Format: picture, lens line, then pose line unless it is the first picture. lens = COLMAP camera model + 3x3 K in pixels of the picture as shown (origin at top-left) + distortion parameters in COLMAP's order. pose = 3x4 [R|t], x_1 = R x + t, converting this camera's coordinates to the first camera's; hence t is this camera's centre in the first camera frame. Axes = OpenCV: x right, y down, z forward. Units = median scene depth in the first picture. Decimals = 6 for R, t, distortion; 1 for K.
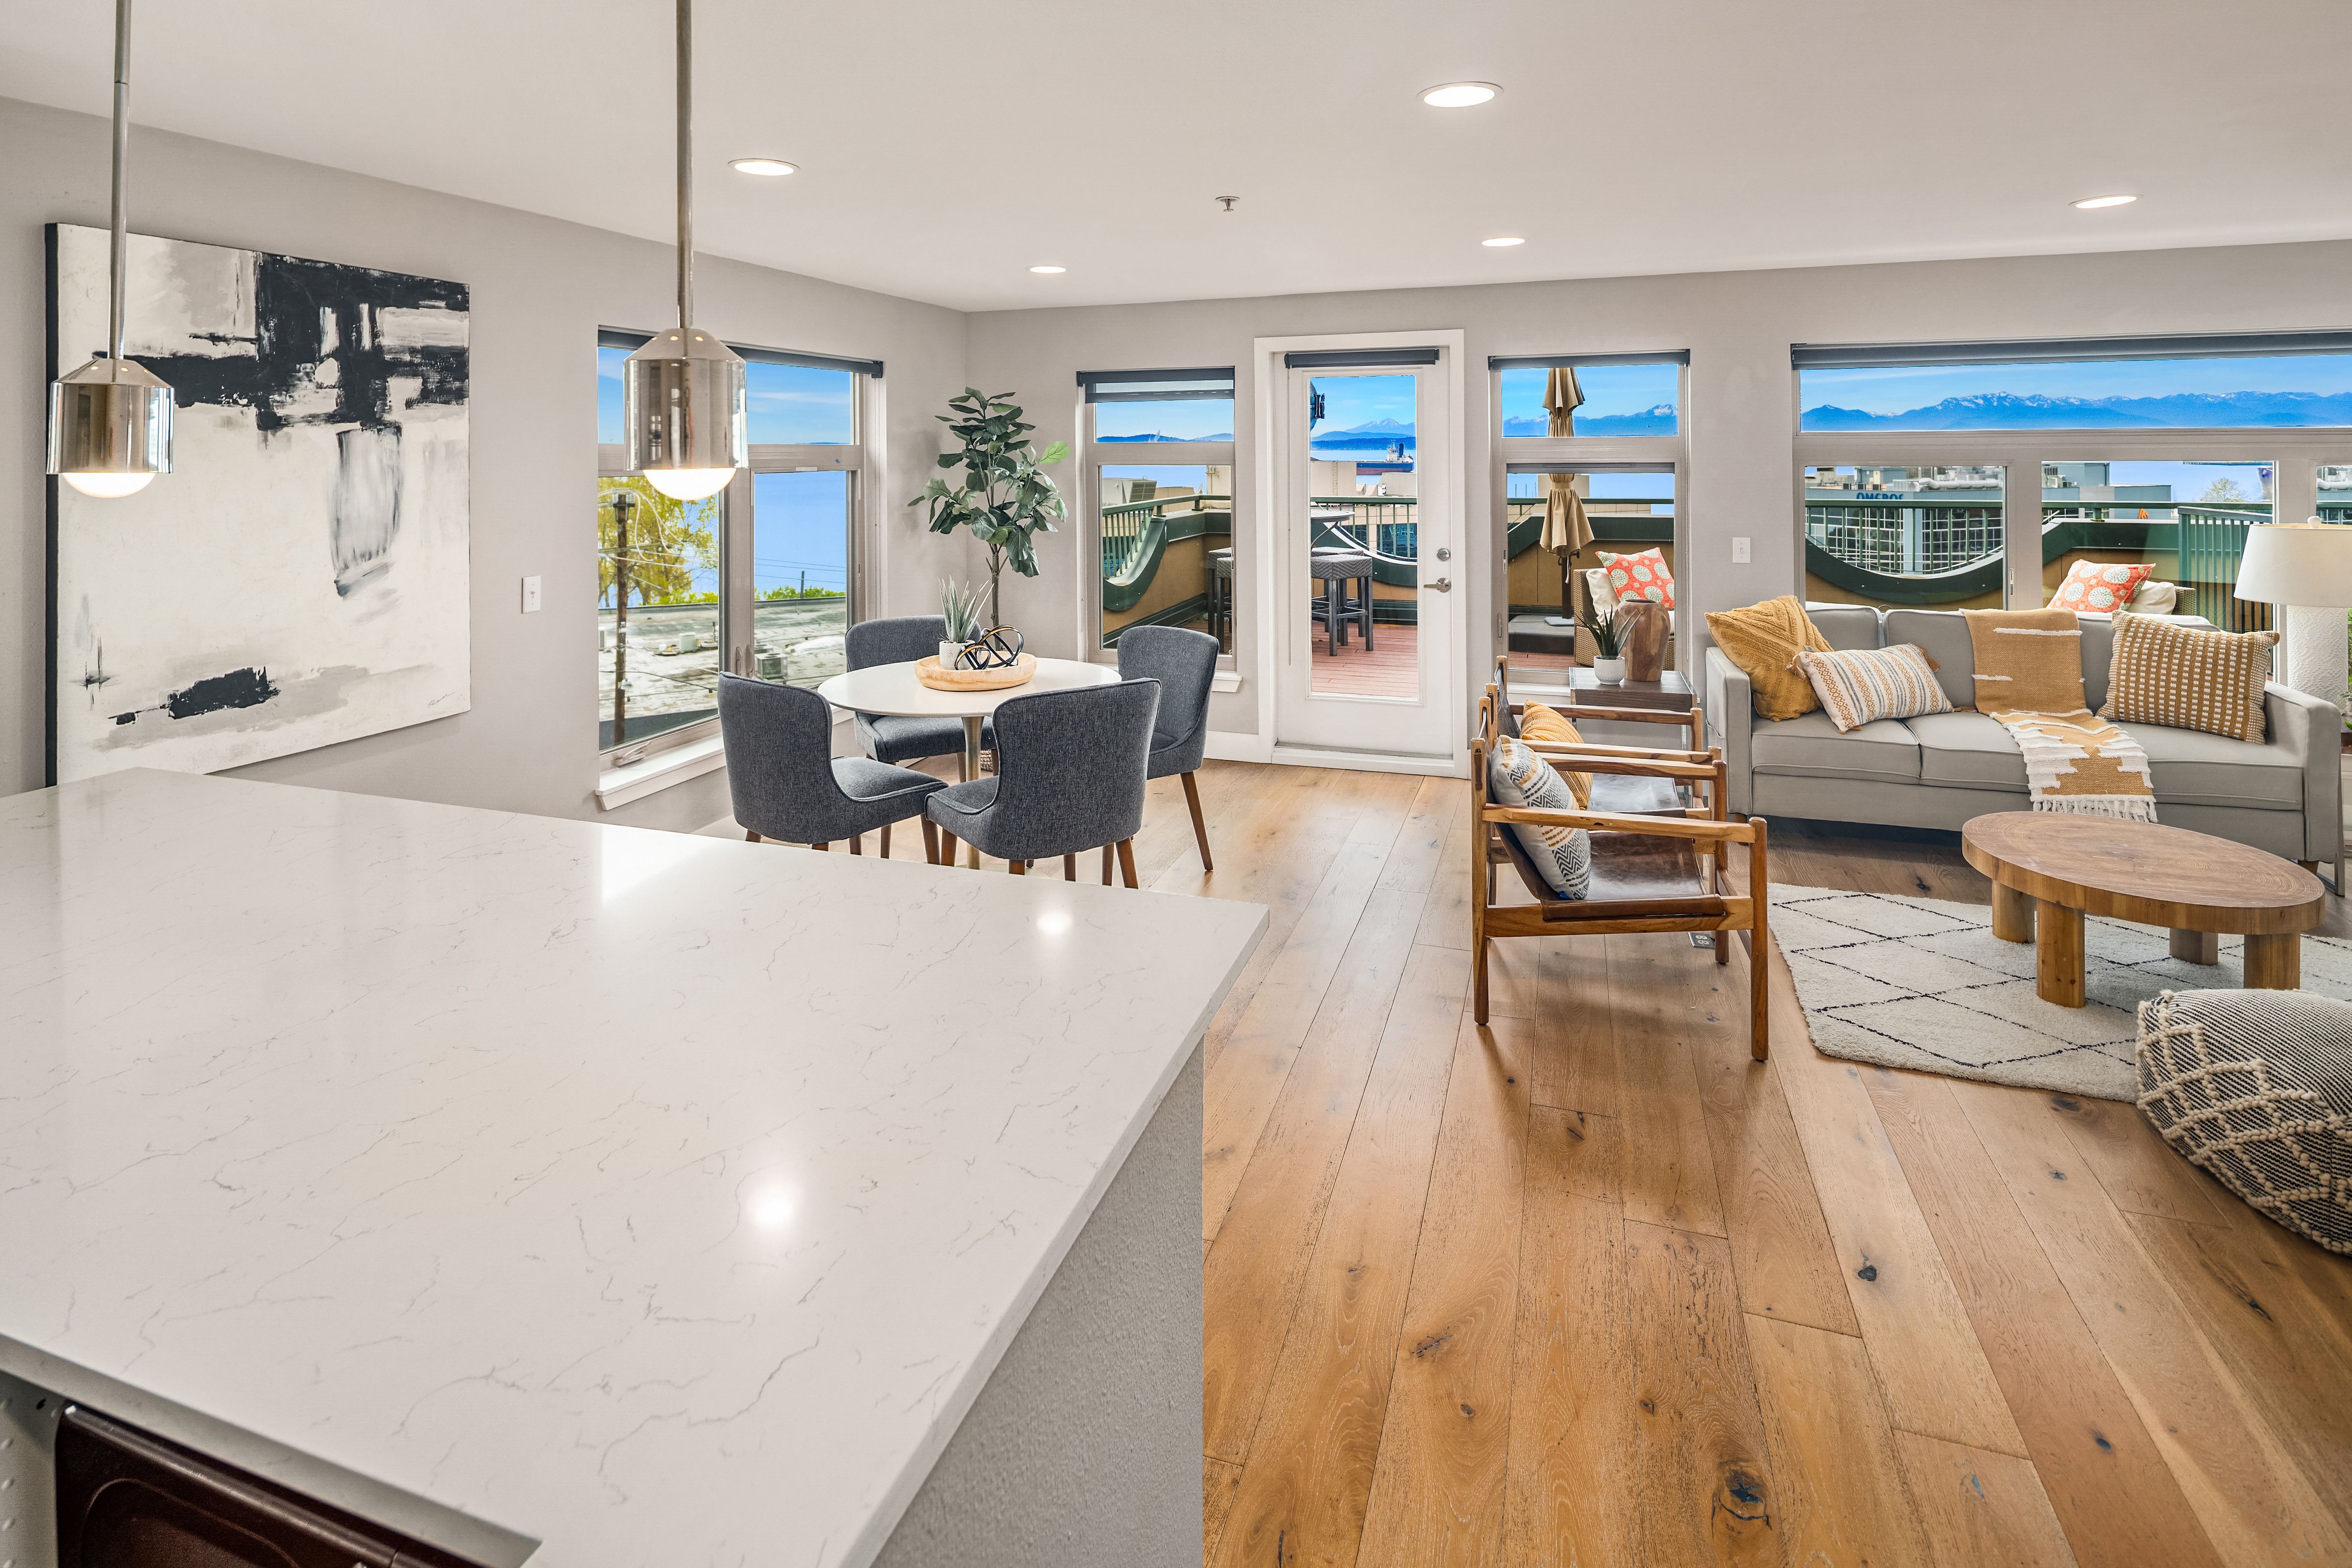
lens RADIAL K [[1184.0, 0, 1137.2], [0, 1184.0, 450.2], [0, 0, 1]] dist [0.000369, -0.000154]
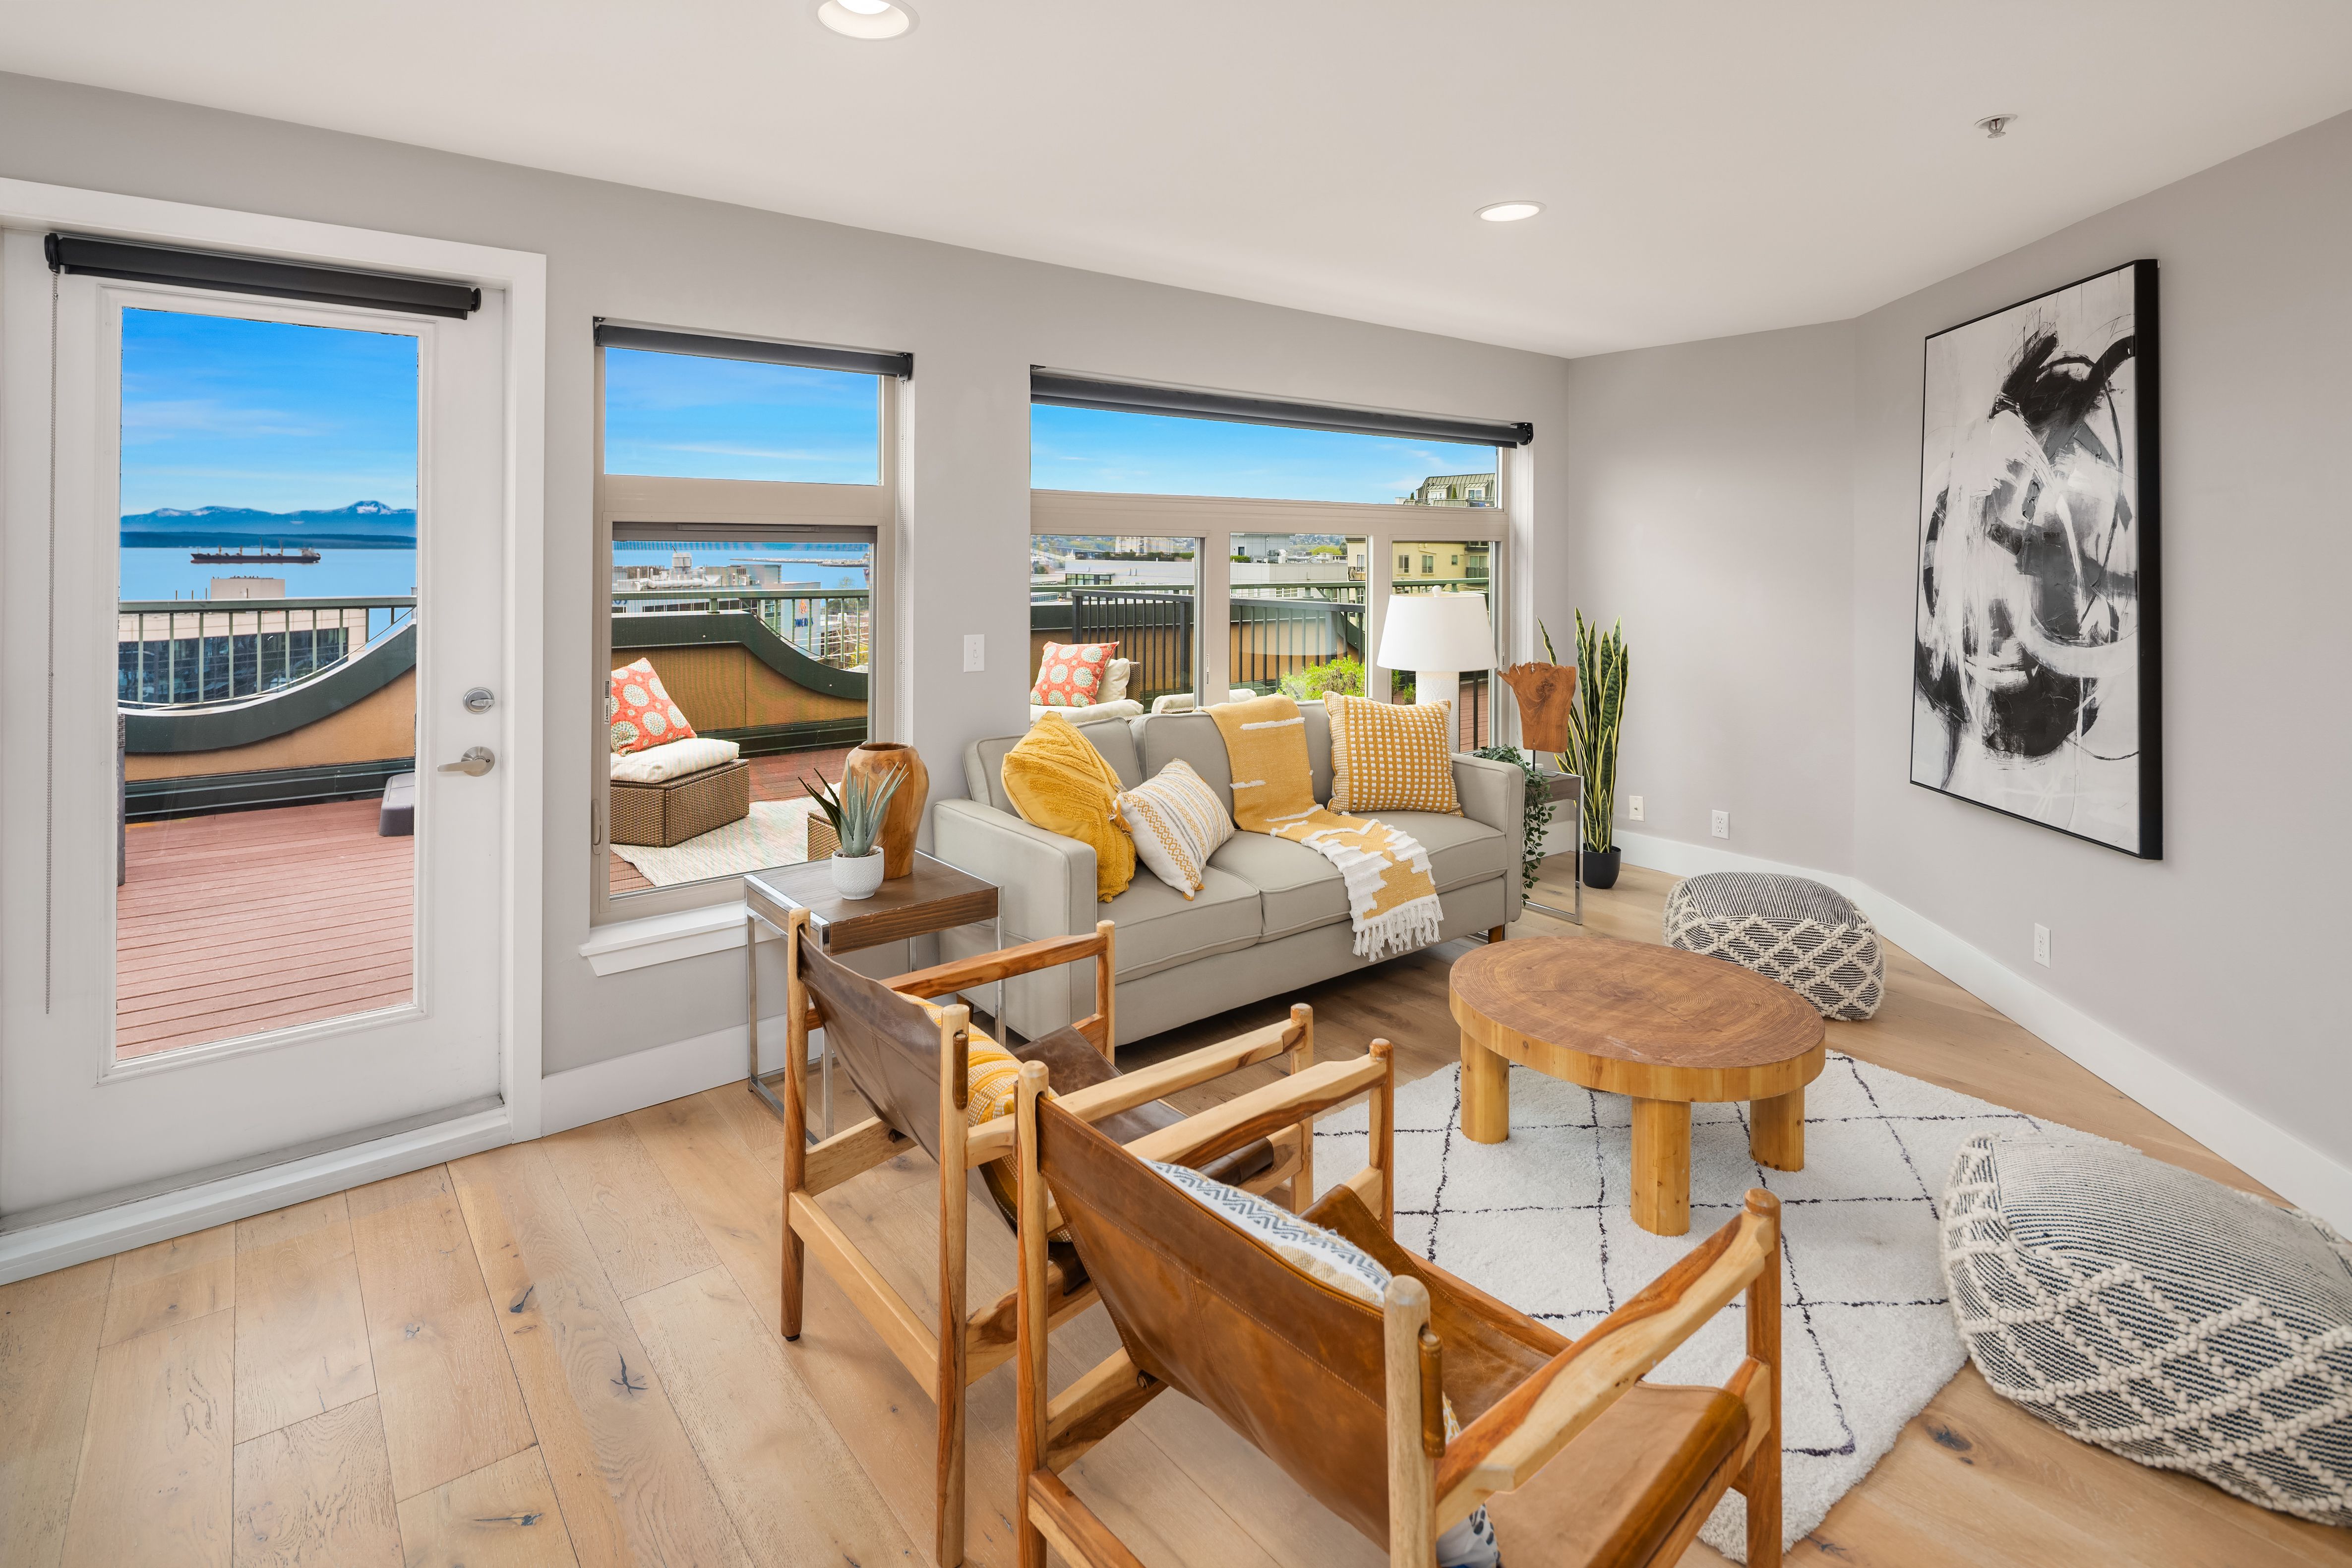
lens RADIAL K [[1171.1, 0, 1173.2], [0, 1171.1, 542.2], [0, 0, 1]] dist [0.000416, -0.000352]
pose [[0.524053, 0.016424, 0.851528, -0.012141], [-0.008750, 0.999865, -0.013900, 0.026414], [-0.851641, -0.000166, 0.524126, 0.503892]]
